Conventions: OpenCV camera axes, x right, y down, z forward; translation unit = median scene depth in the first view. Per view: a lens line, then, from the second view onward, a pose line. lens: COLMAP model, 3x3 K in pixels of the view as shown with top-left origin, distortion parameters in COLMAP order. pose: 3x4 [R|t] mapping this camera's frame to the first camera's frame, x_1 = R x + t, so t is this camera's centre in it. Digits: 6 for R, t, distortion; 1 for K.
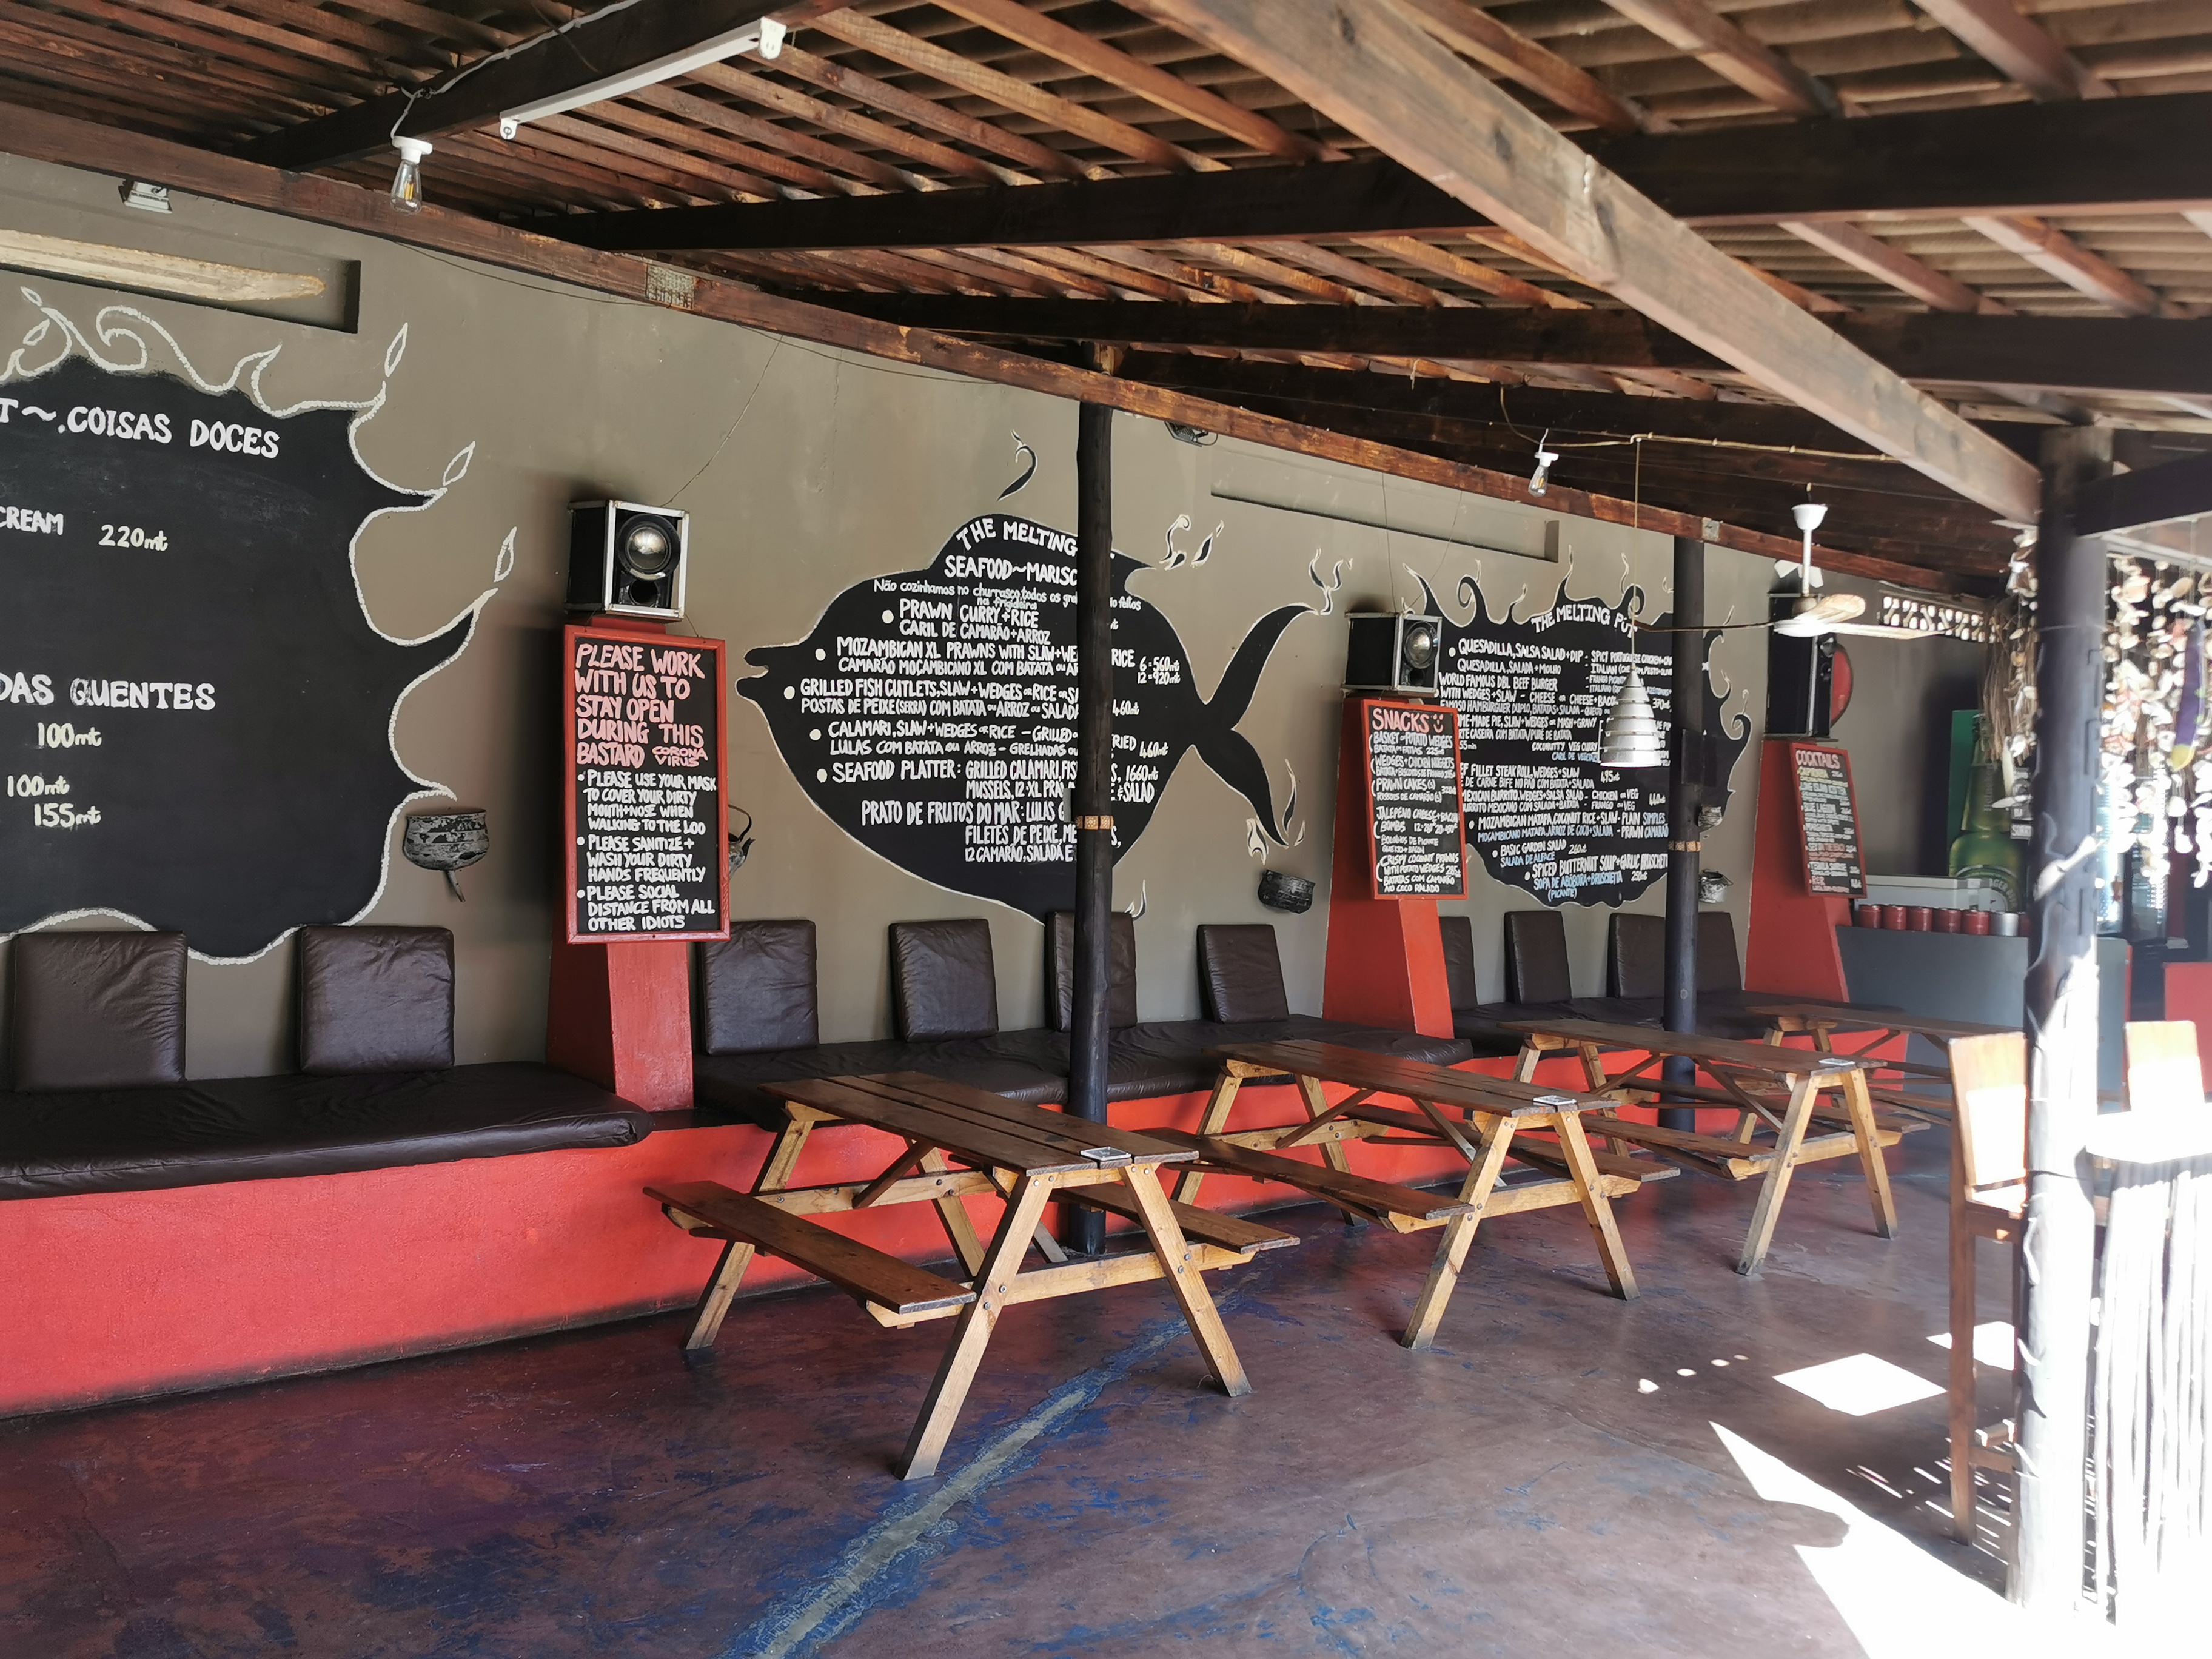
lens RADIAL K [[1791.8, 0, 1106.0], [0, 1791.8, 829.5], [0, 0, 1]] dist [0.010163, 0.002341]
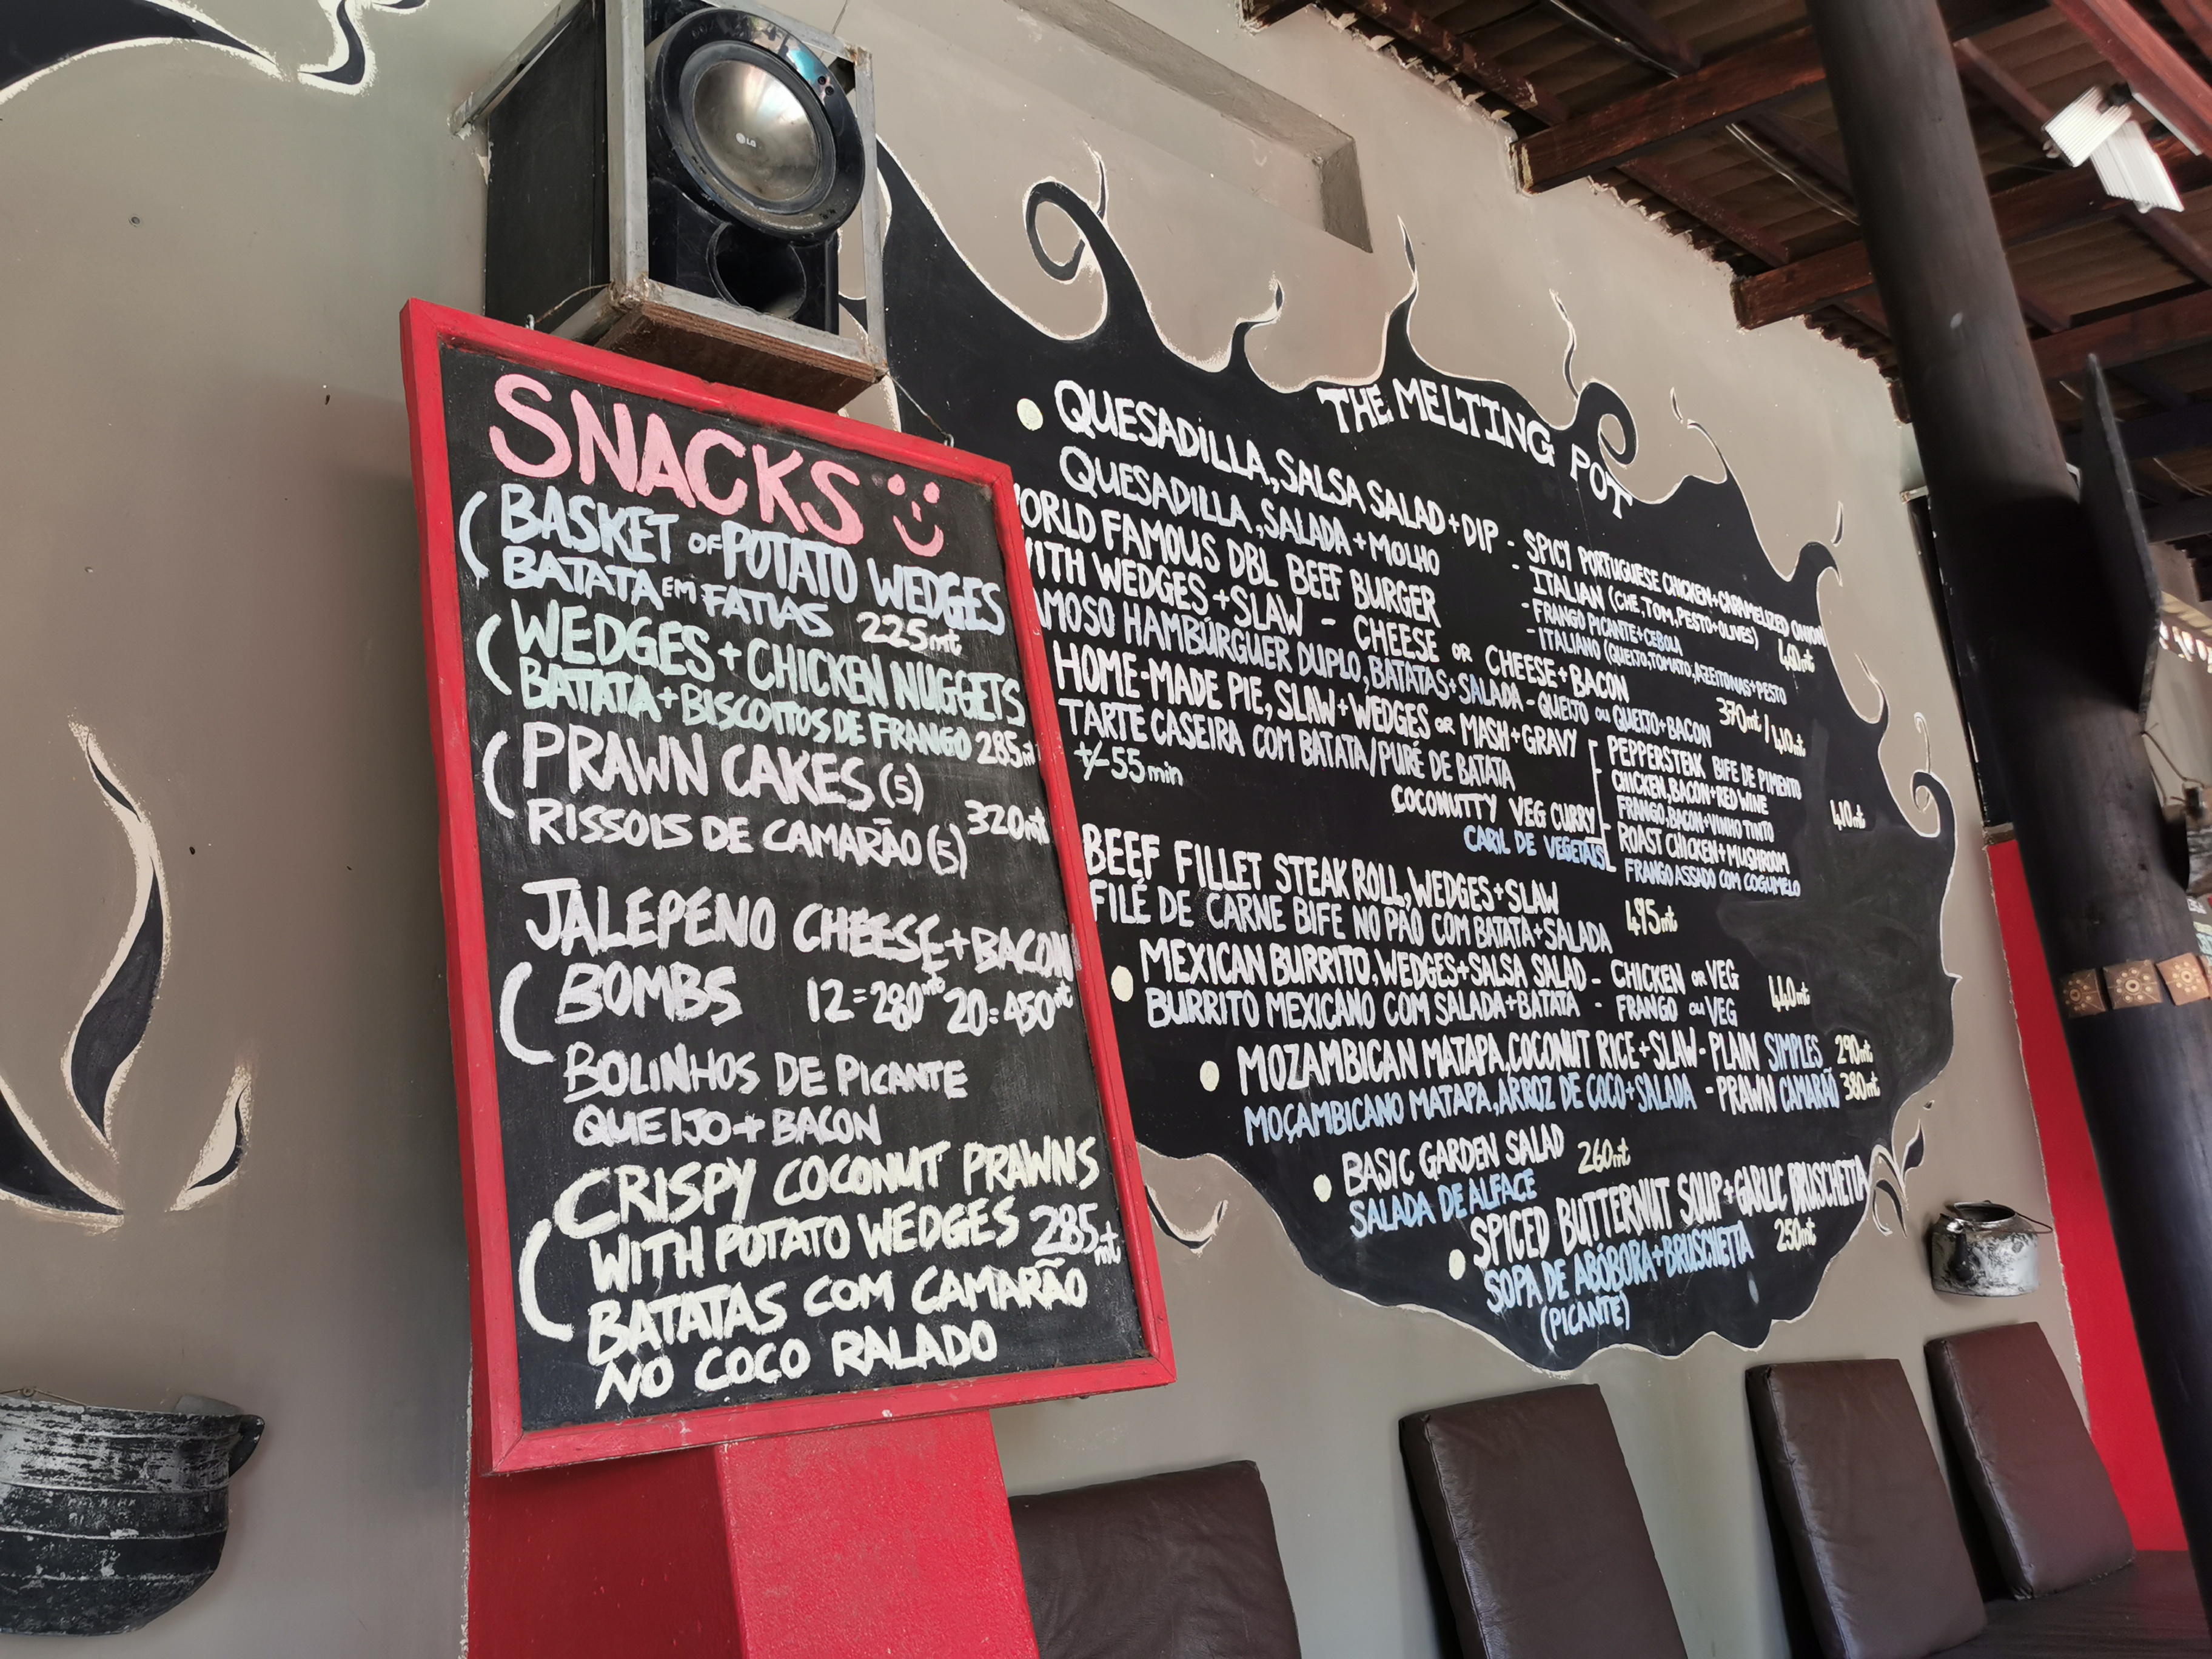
lens RADIAL K [[1849.2, 0, 1106.0], [0, 1849.2, 829.5], [0, 0, 1]] dist [0.021586, 0.005065]
pose [[0.989214, -0.107914, 0.099048, 0.196987], [0.130736, 0.955410, -0.264764, 0.036954], [-0.066059, 0.274858, 0.959213, 0.871800]]
